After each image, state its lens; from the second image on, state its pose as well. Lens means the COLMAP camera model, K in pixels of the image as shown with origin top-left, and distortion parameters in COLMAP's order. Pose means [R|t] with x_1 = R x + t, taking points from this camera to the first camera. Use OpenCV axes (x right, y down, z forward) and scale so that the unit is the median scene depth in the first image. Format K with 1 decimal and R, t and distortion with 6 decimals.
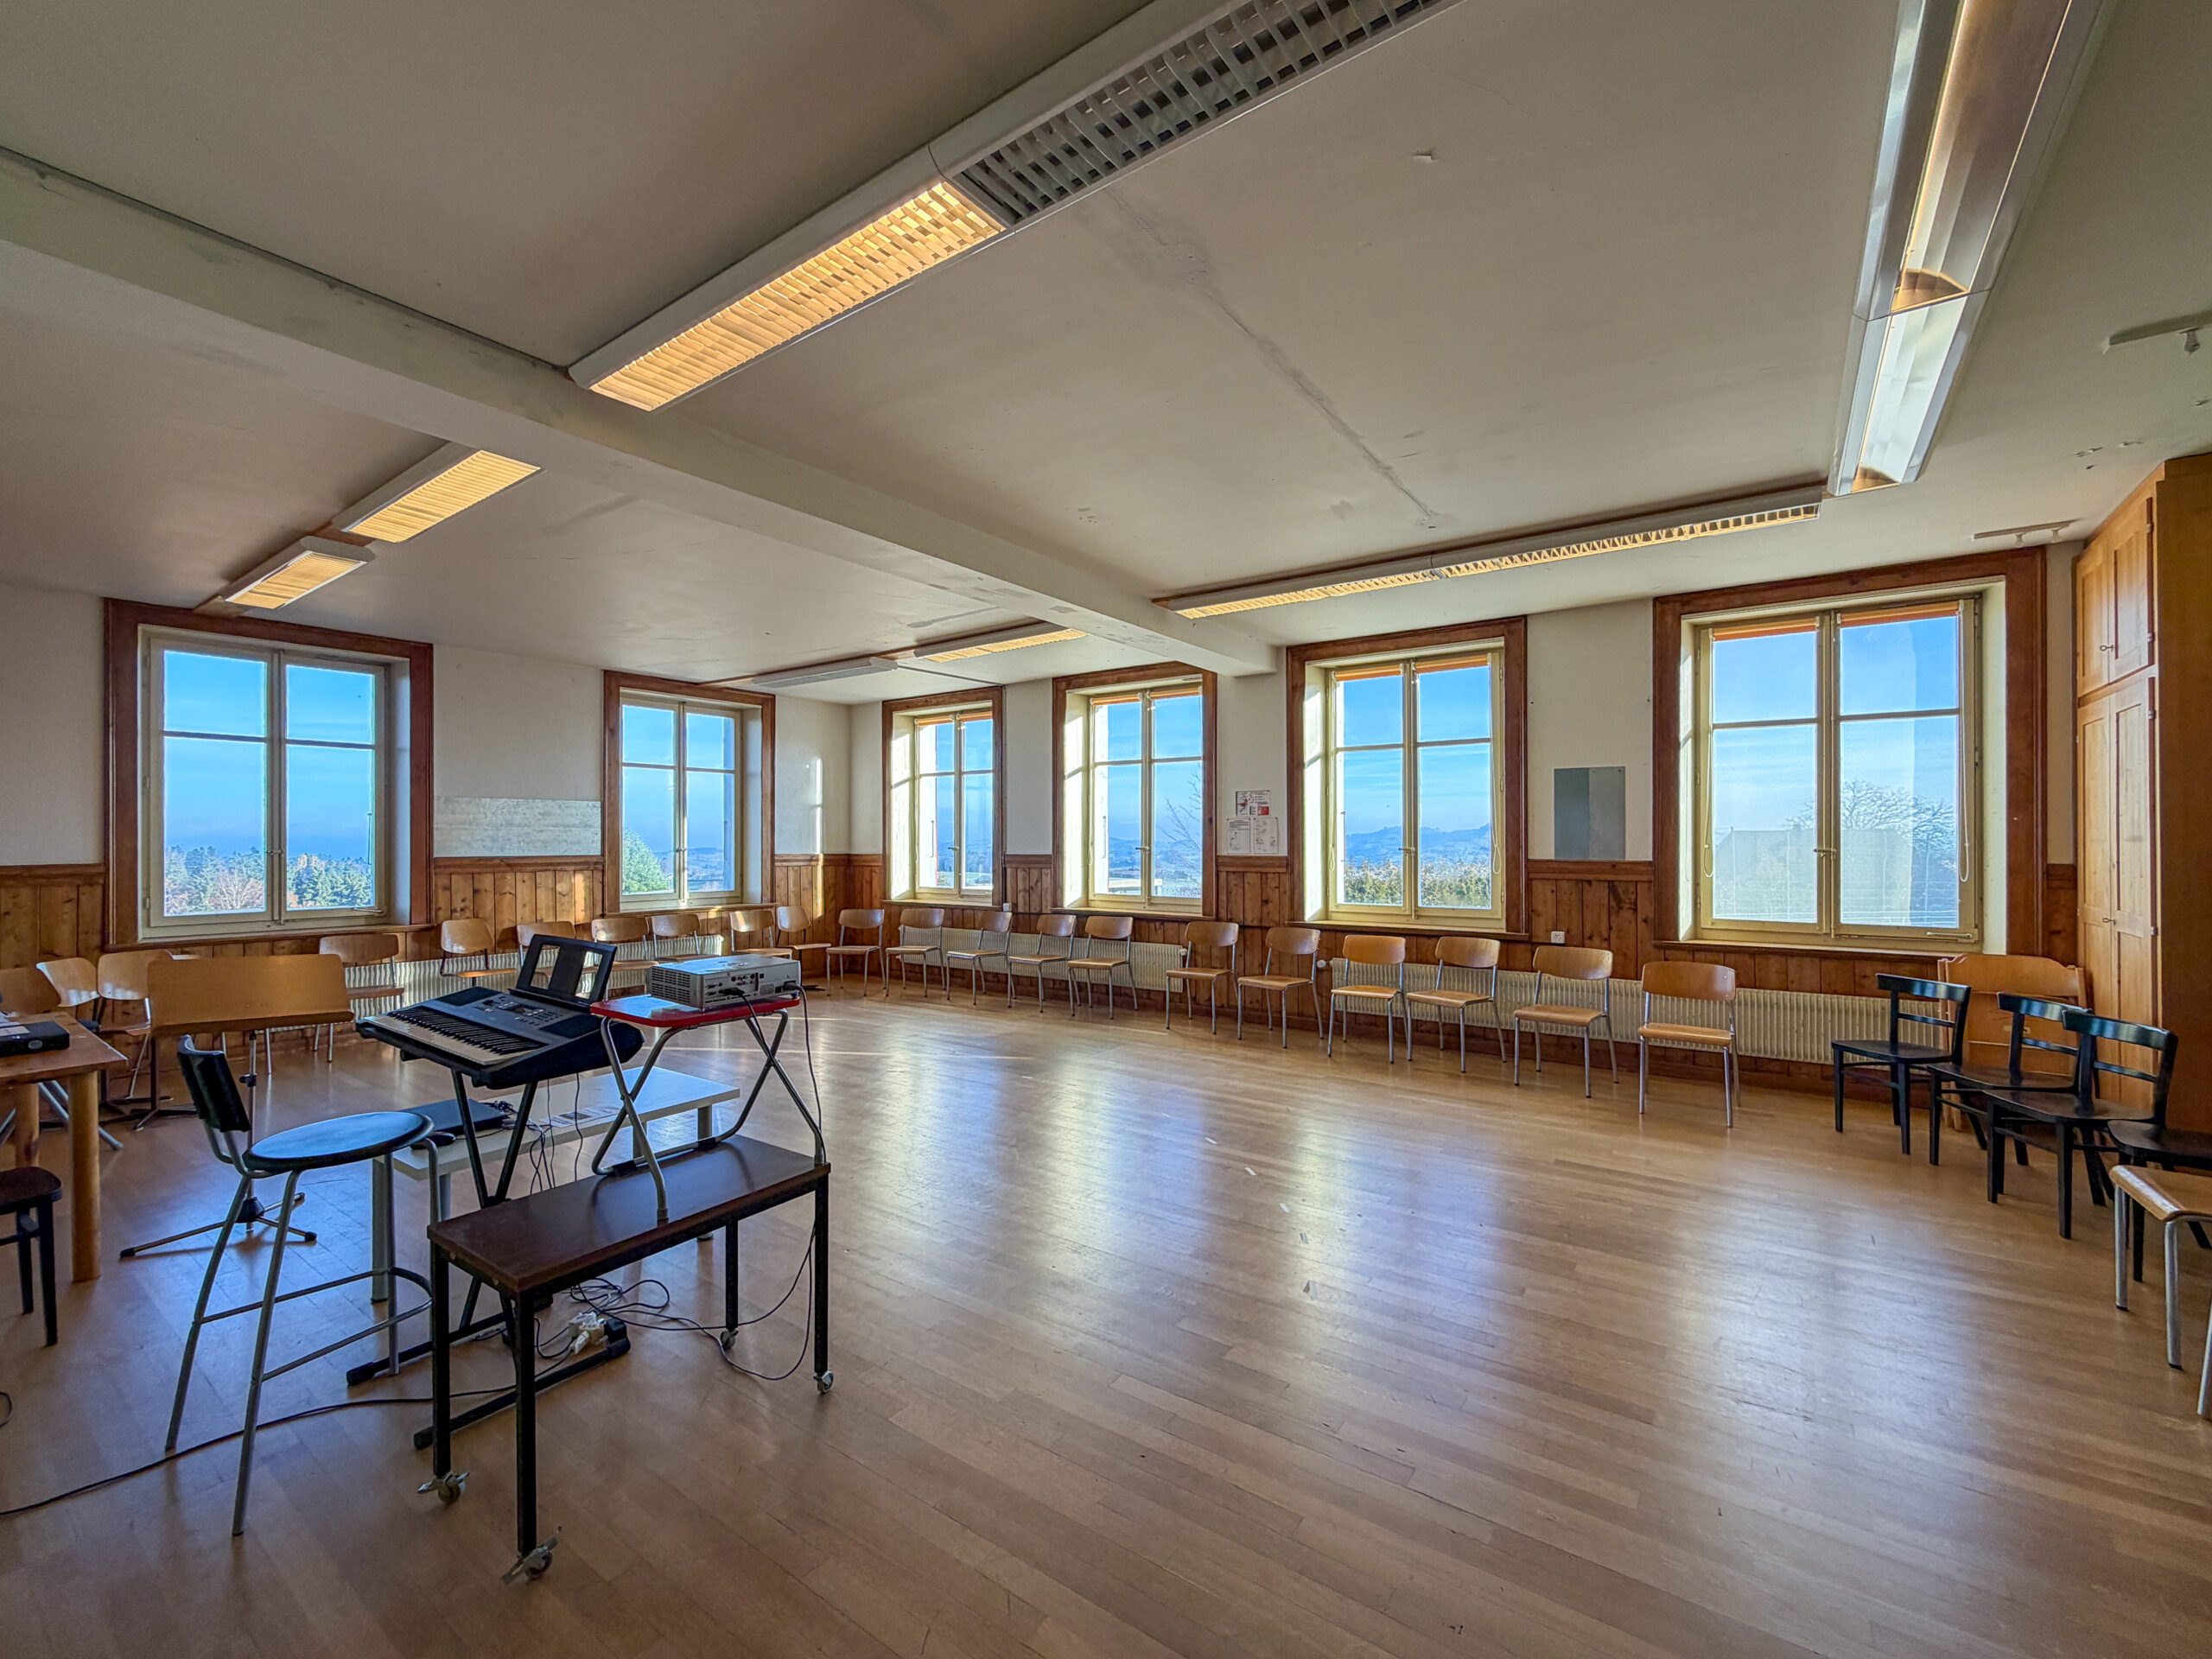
lens RADIAL K [[893.8, 0, 1086.7], [0, 893.8, 840.6], [0, 0, 1]] dist [-0.000438, -0.000269]
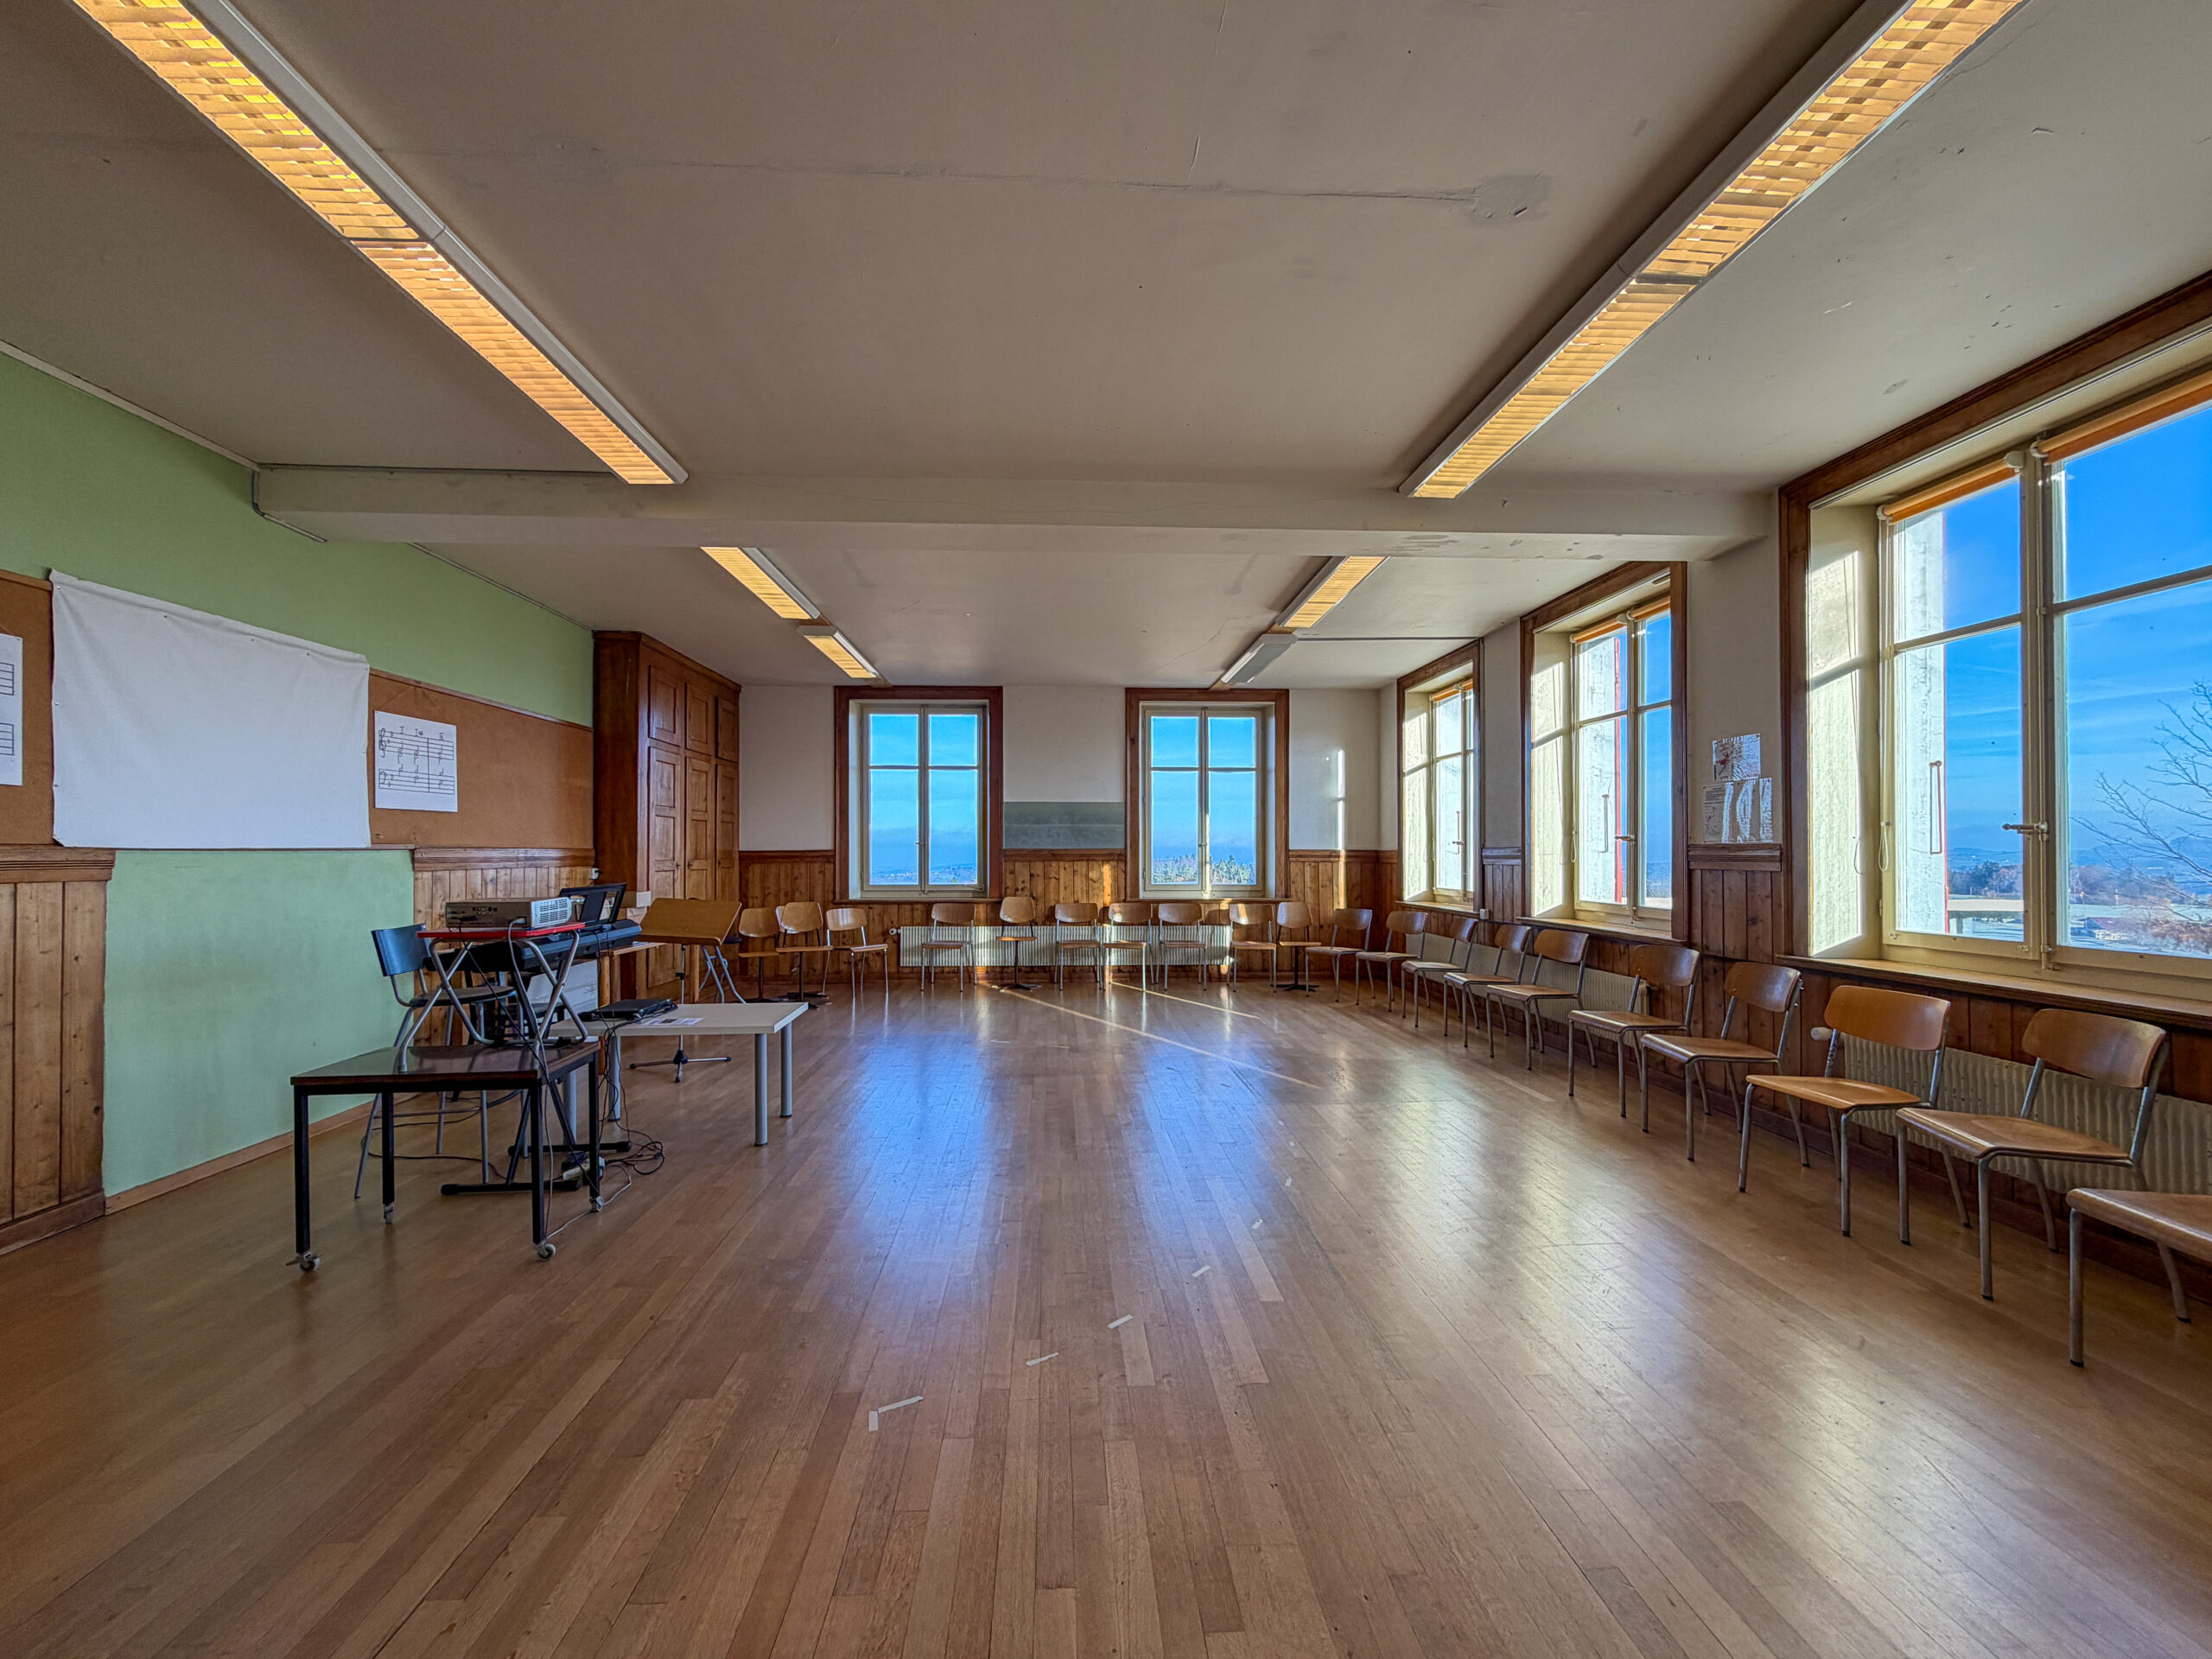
lens RADIAL K [[893.8, 0, 1086.7], [0, 893.8, 840.6], [0, 0, 1]] dist [-0.000438, -0.000269]
pose [[0.639678, -0.006786, -0.768613, 0.318791], [-0.000321, 0.999959, -0.009096, 0.017279], [0.768643, 0.006065, 0.639649, 0.228747]]
